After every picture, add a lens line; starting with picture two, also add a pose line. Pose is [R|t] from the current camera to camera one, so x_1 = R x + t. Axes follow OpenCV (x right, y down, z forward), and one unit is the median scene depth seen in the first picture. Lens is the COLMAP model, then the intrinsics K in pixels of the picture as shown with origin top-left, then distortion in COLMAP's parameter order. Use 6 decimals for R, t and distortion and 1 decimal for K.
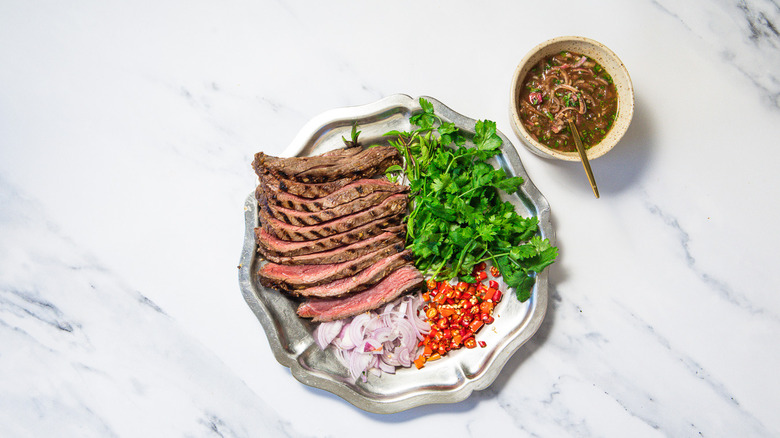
lens RADIAL K [[850.6, 0, 389.4], [0, 850.6, 220.0], [0, 0, 1]] dist [0.024461, 0.000000]
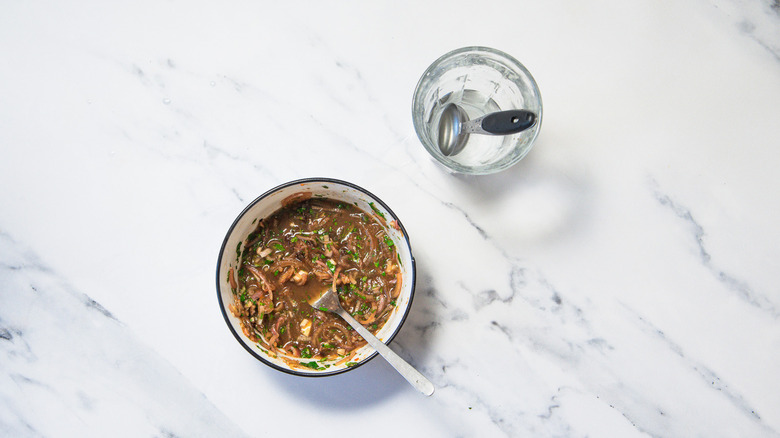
lens RADIAL K [[850.6, 0, 391.6], [0, 850.6, 219.6], [0, 0, 1]] dist [0.024461, 0.000000]
pose [[0.999596, -0.003153, 0.028247, 0.000303], [0.002957, 0.999971, 0.006973, 0.001030], [-0.028268, -0.006887, 0.999577, 0.116901]]
